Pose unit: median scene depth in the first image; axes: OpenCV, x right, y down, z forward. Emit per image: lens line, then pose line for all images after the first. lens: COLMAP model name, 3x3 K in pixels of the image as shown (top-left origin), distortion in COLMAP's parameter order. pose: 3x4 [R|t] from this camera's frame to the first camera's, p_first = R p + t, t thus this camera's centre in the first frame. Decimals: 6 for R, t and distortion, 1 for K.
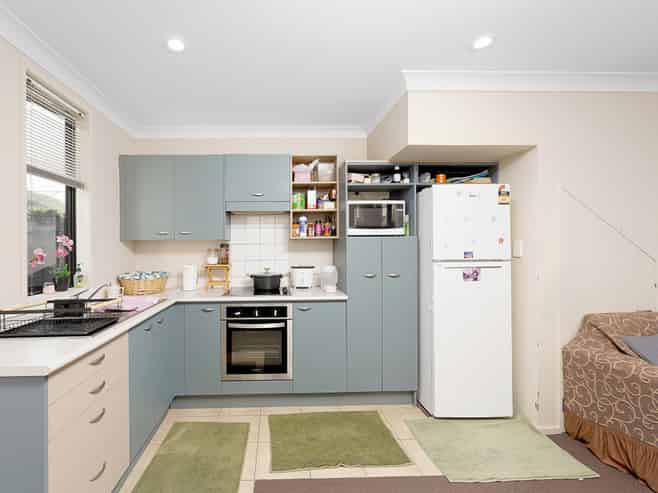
lens RADIAL K [[304.1, 0, 329.0], [0, 304.1, 246.5], [0, 0, 1]] dist [0.002290, 0.000024]
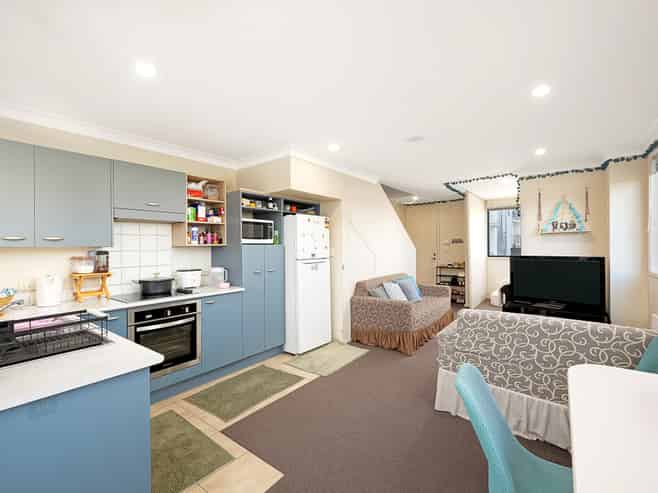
lens RADIAL K [[265.3, 0, 329.0], [0, 265.3, 246.5], [0, 0, 1]] dist [-0.000752, -0.000056]
pose [[0.675975, 0.000272, 0.736924, -0.550080], [0.009413, 0.999915, -0.009003, -0.009749], [-0.736864, 0.013022, 0.675916, -0.092205]]
